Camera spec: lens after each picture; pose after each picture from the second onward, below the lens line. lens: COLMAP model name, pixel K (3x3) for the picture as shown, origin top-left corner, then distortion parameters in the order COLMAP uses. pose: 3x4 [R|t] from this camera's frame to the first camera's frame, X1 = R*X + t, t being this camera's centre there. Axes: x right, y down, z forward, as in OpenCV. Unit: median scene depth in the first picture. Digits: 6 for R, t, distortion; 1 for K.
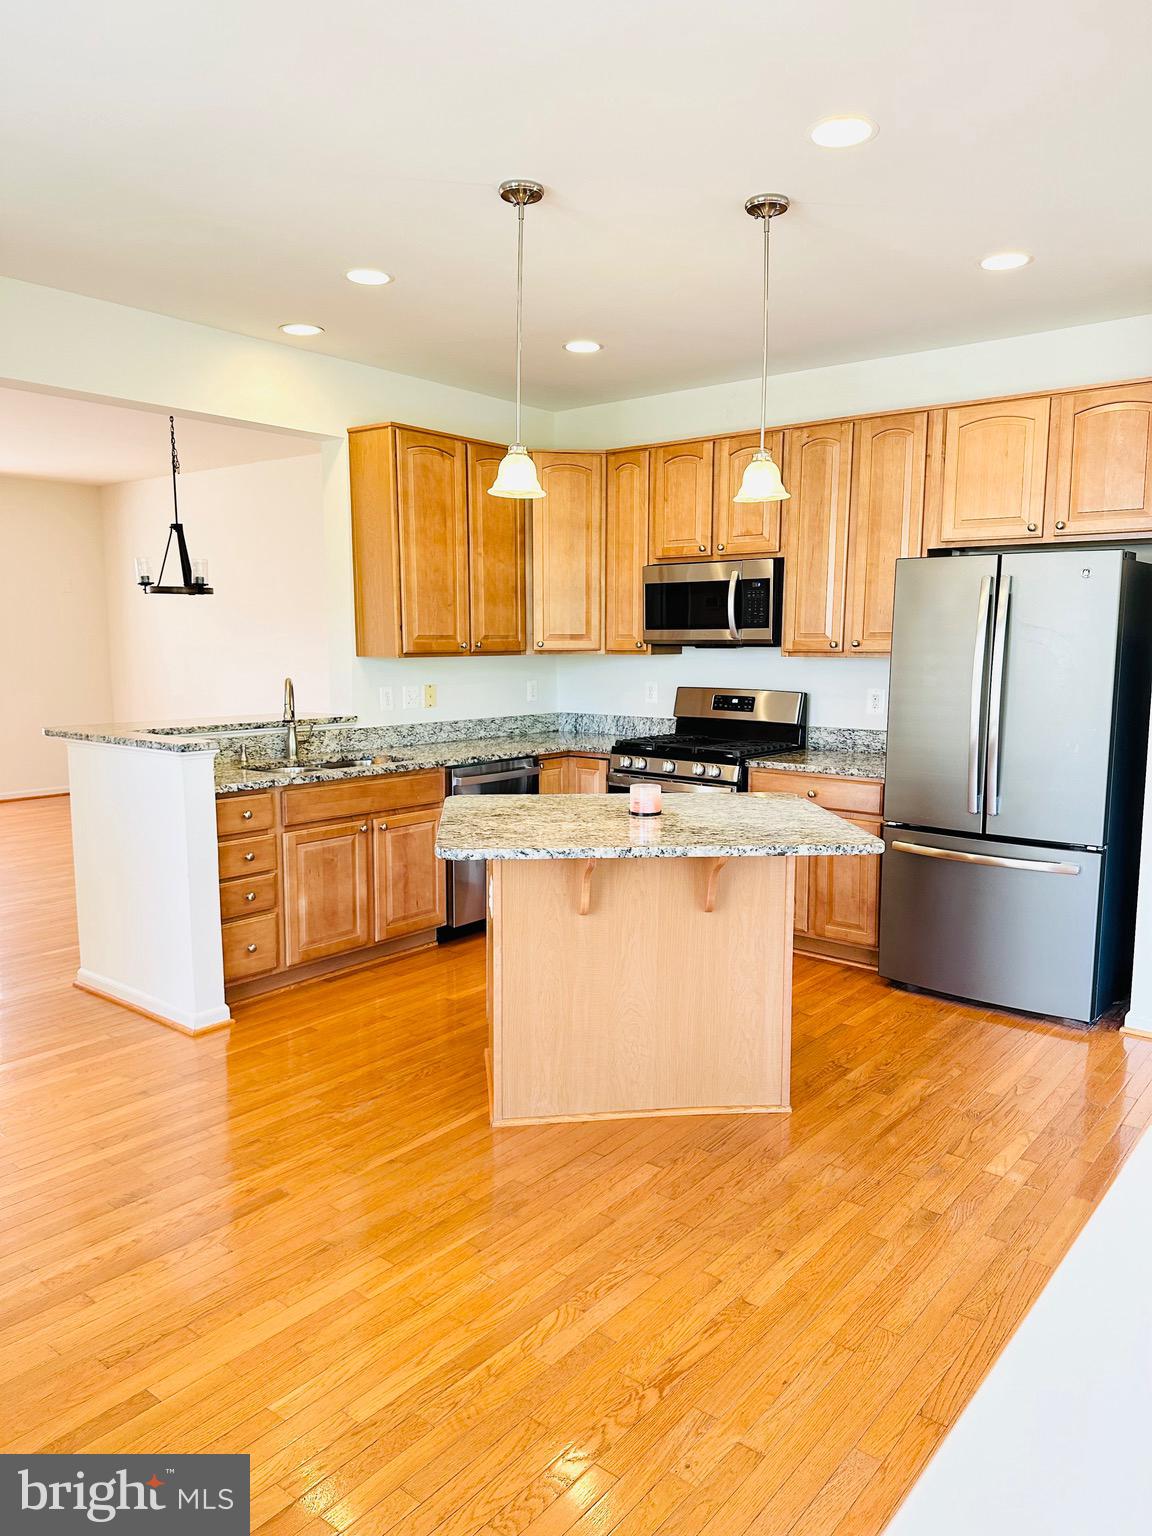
lens RADIAL K [[1090.7, 0, 576.0], [0, 1090.7, 768.0], [0, 0, 1]] dist [0.088770, -0.140869]
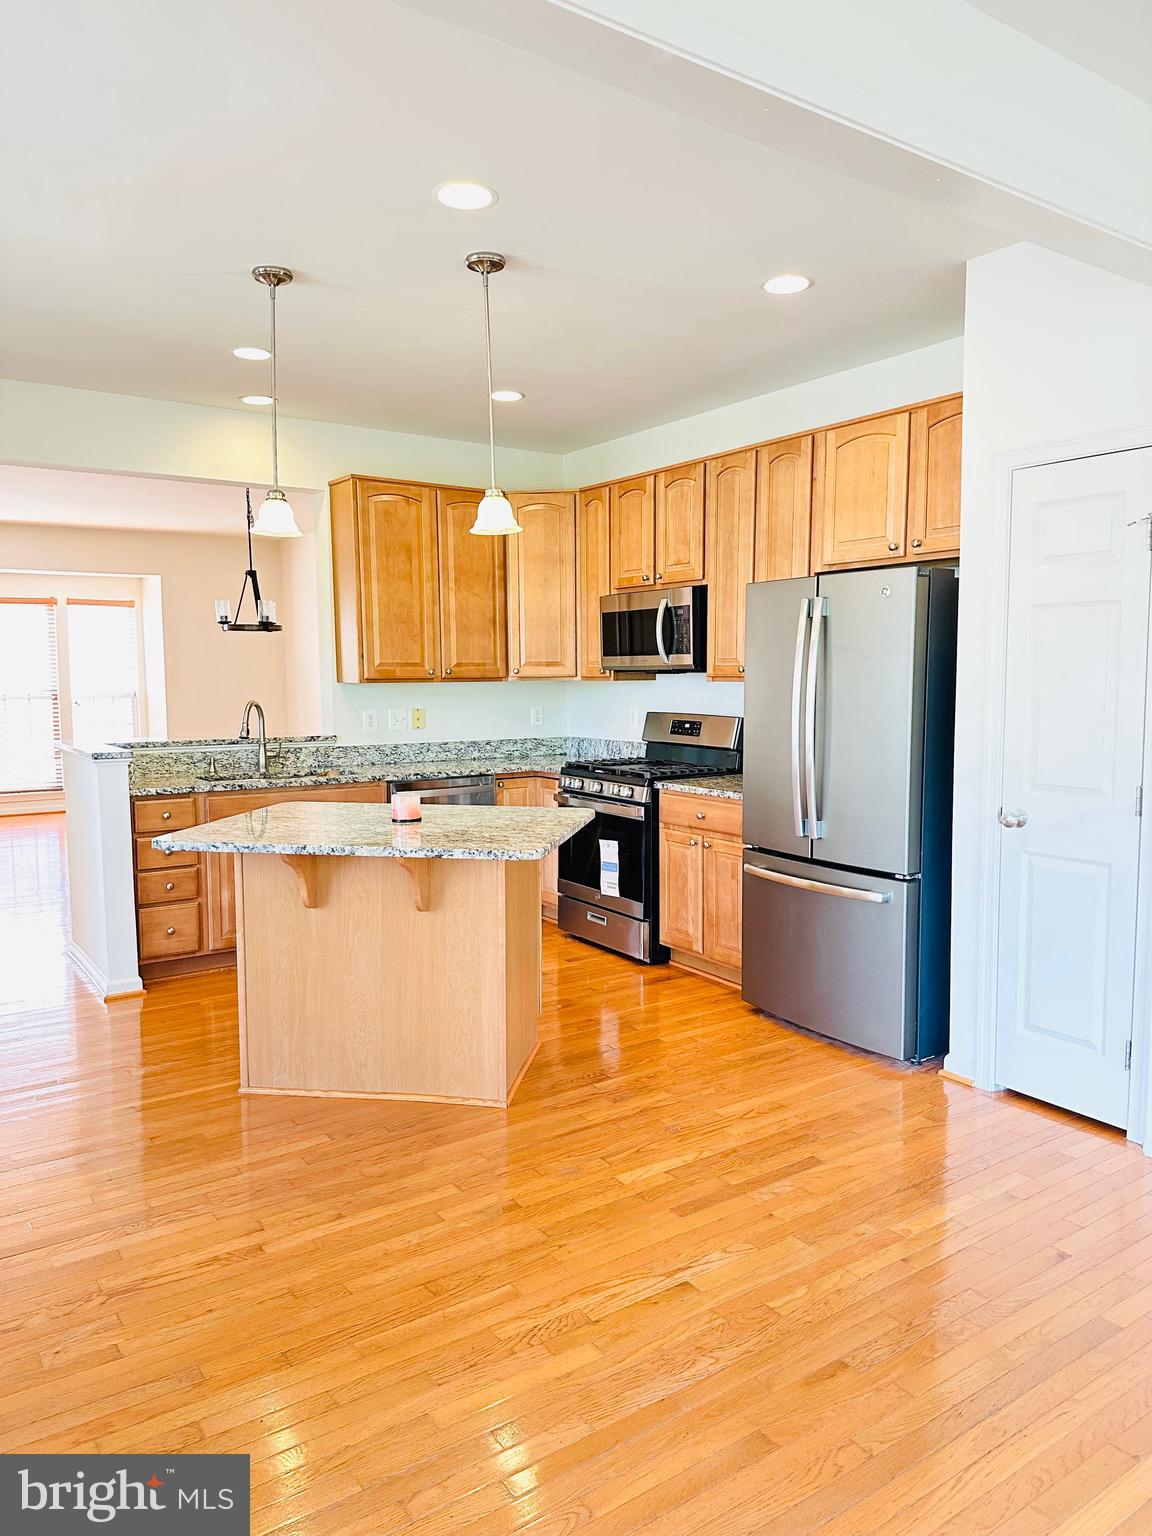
lens RADIAL K [[1083.2, 0, 571.8], [0, 1083.2, 763.8], [0, 0, 1]] dist [0.087668, -0.108915]
pose [[0.958791, 0.018143, -0.283533, 0.354620], [-0.028221, 0.999105, -0.031500, 0.009753], [0.282708, 0.038204, 0.958445, 0.003733]]
